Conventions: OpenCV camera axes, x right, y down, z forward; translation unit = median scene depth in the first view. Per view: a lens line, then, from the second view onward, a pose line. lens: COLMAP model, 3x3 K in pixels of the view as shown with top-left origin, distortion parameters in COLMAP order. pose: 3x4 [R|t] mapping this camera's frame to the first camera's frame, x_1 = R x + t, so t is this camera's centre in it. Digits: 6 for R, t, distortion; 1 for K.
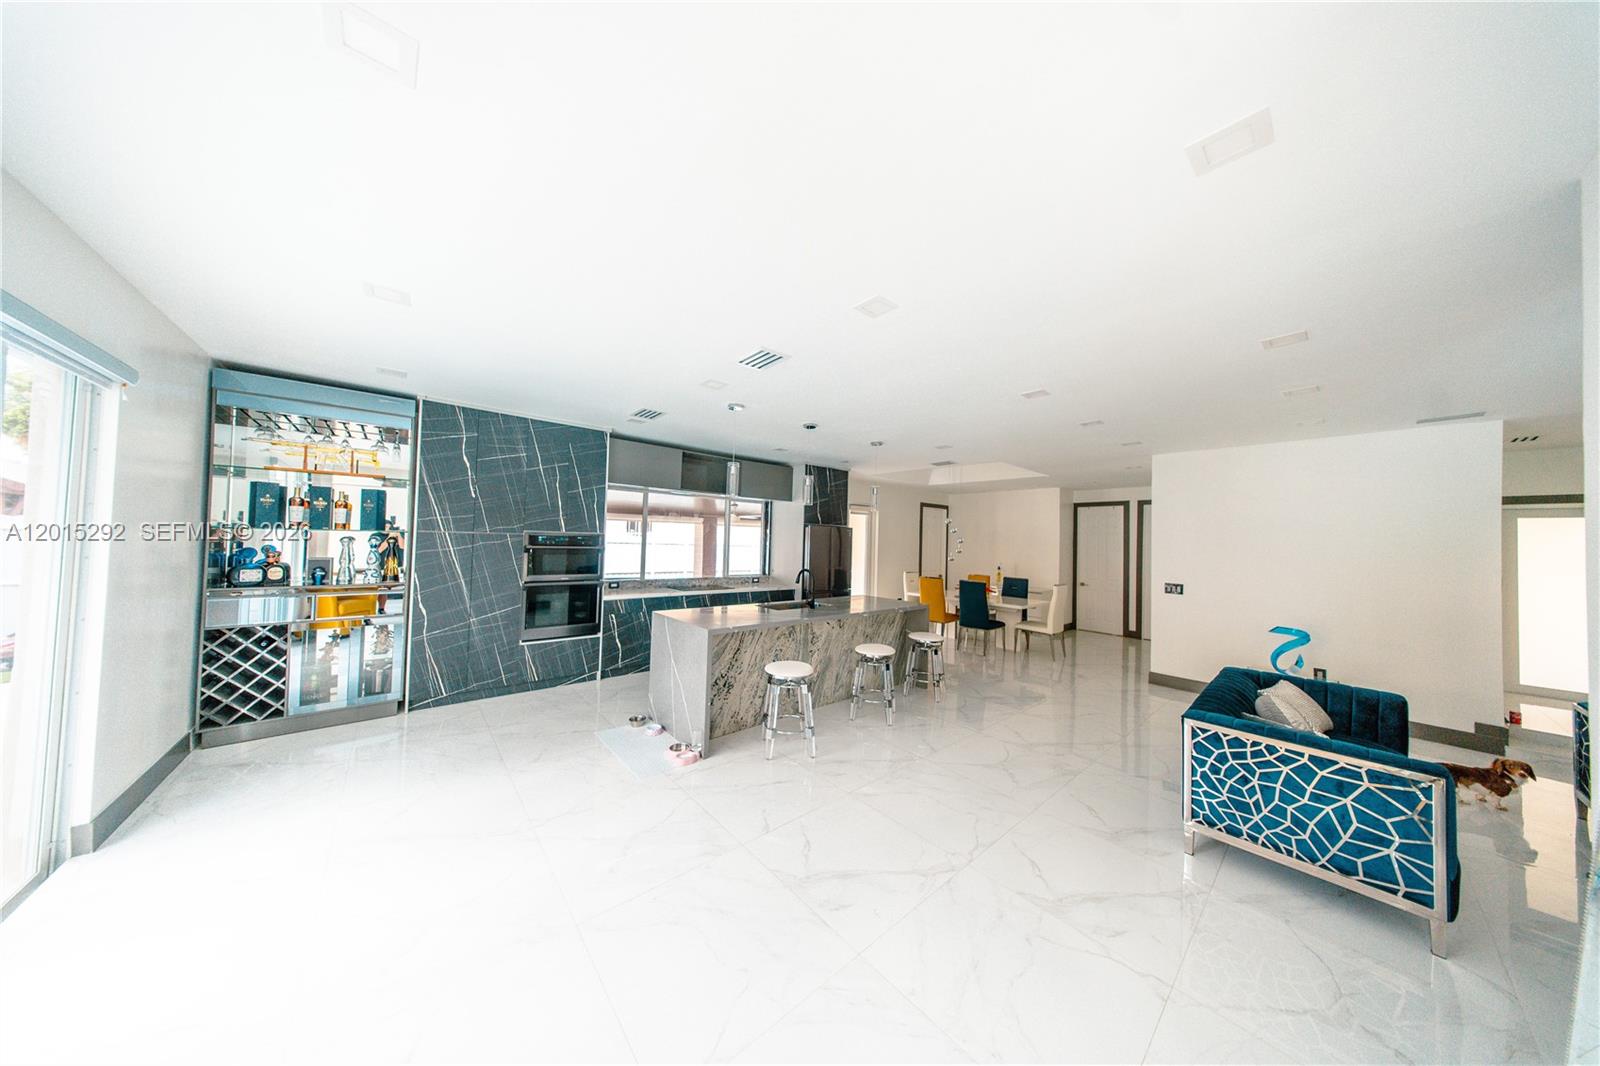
lens RADIAL K [[463.8, 0, 796.8], [0, 463.8, 530.0], [0, 0, 1]] dist [0.004256, -0.000005]
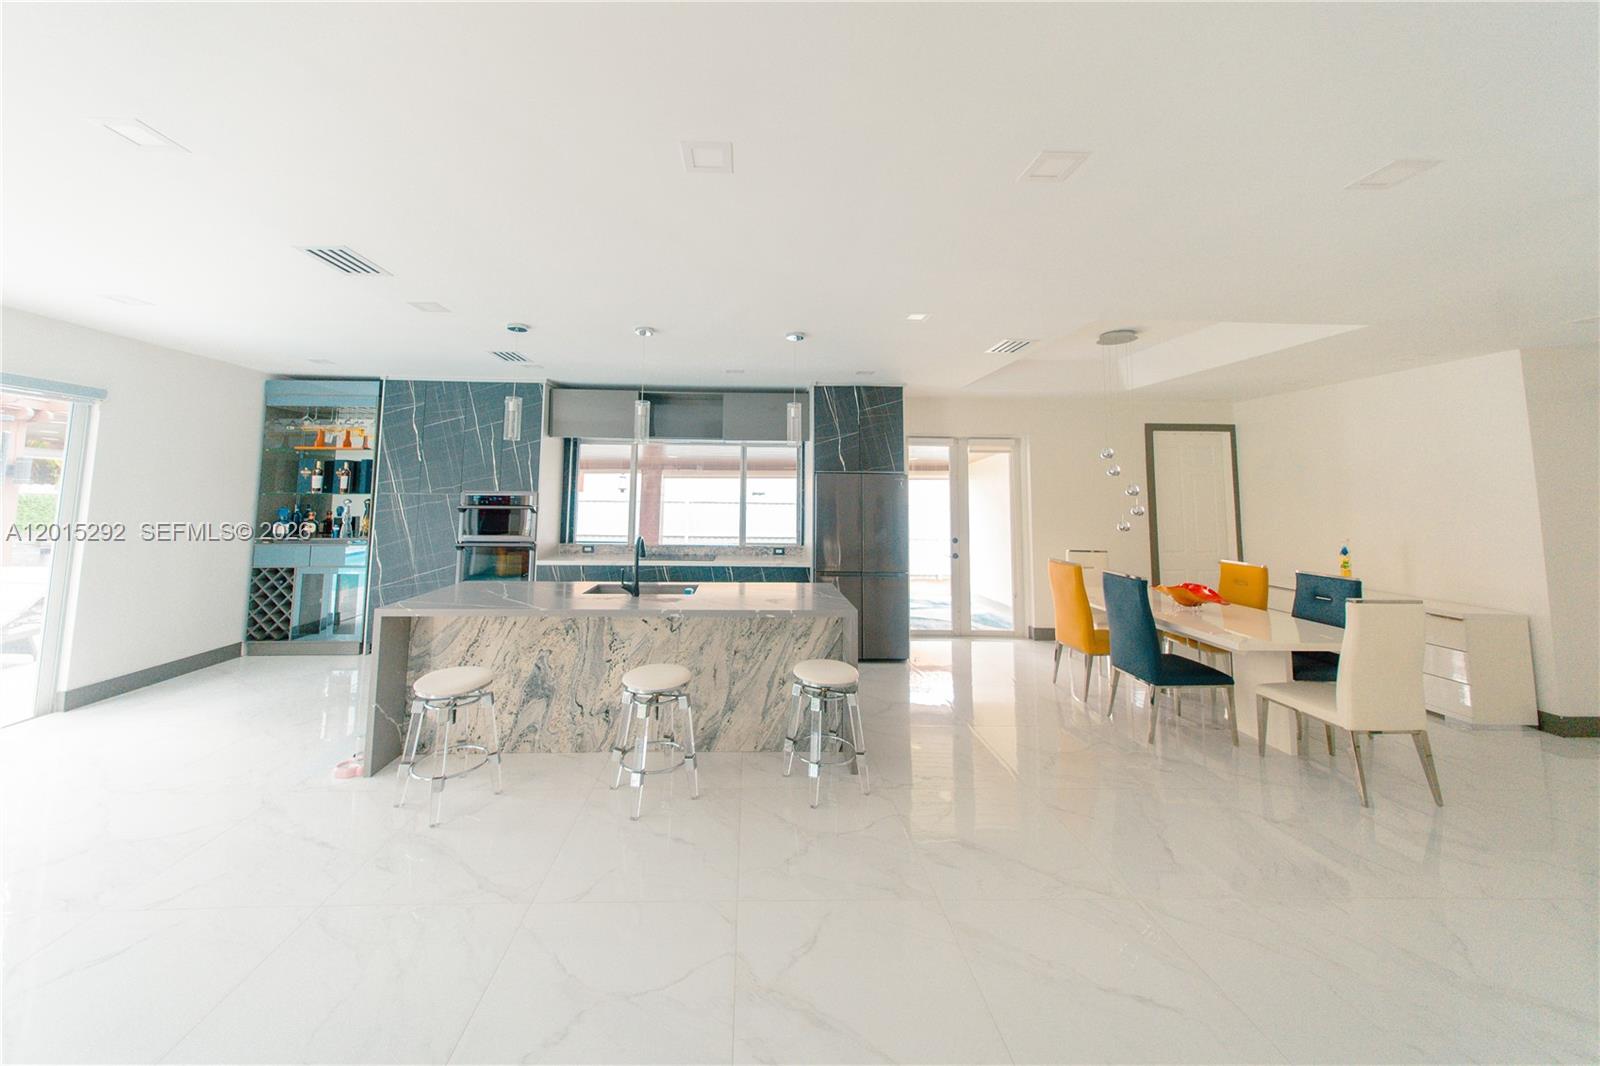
lens RADIAL K [[527.7, 0, 768.2], [0, 527.7, 452.3], [0, 0, 1]] dist [0.004011, -0.000078]
pose [[0.781741, -0.070035, -0.619659, 0.591422], [0.026263, 0.996489, -0.079493, 0.024303], [0.623051, 0.045869, 0.780835, 0.451406]]
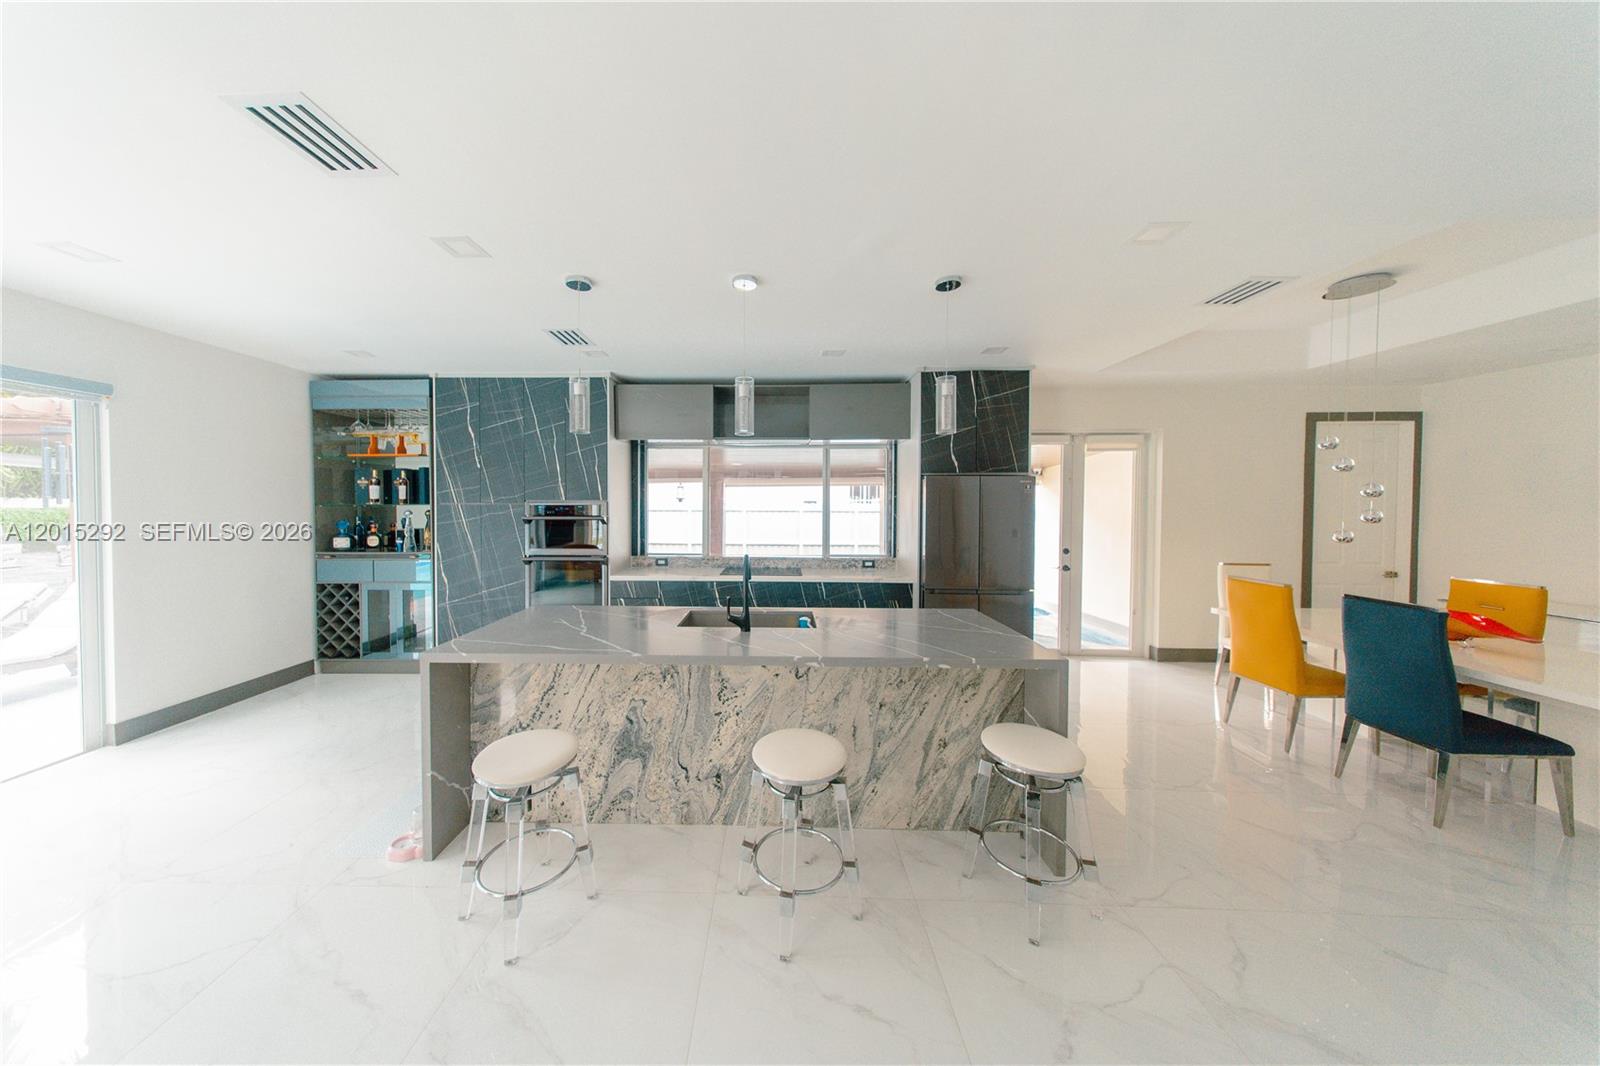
lens RADIAL K [[477.2, 0, 768.4], [0, 477.2, 514.7], [0, 0, 1]] dist [0.004479, -0.000009]
pose [[0.741681, -0.011919, -0.670647, 0.366271], [0.035367, 0.999146, 0.021356, 0.024077], [0.669819, -0.039558, 0.741470, 0.547105]]
